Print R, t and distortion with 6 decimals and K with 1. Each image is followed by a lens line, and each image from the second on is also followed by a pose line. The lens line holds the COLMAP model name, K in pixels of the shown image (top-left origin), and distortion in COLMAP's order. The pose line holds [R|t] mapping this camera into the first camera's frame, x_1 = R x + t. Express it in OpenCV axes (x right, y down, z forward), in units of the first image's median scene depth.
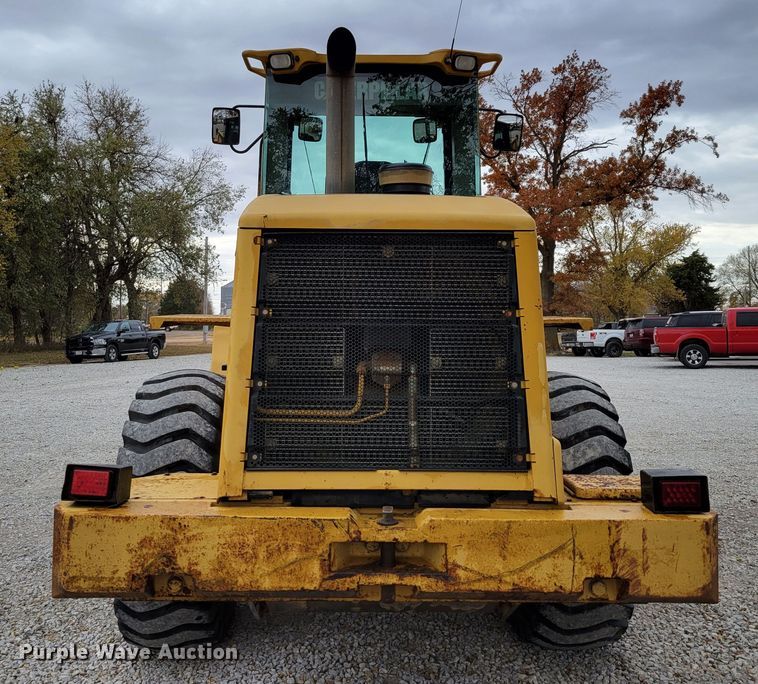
lens RADIAL K [[847.8, 0, 361.5], [0, 847.8, 286.5], [0, 0, 1]] dist [0.020414, 0.017310]
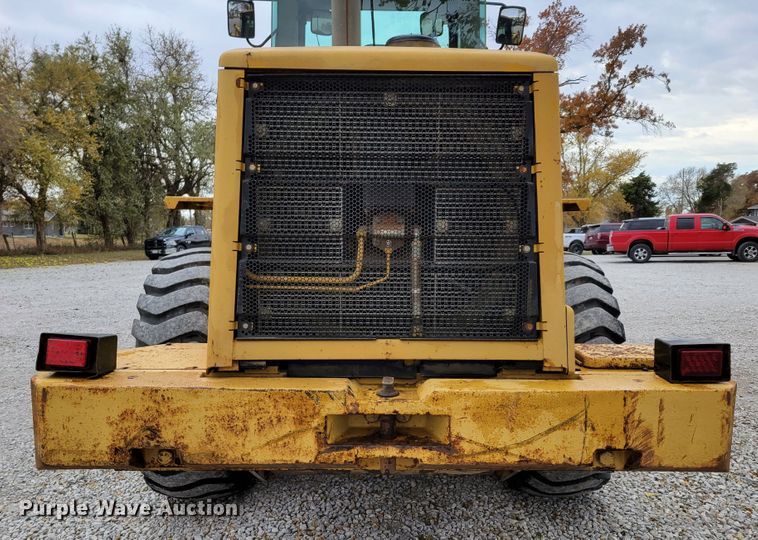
lens RADIAL K [[642.6, 0, 380.9], [0, 642.6, 334.1], [0, 0, 1]] dist [0.001484, 0.001808]
pose [[0.999998, -0.001619, 0.001044, 0.015683], [0.001379, 0.979951, 0.199235, 0.050200], [-0.001345, -0.199233, 0.979951, 0.221705]]
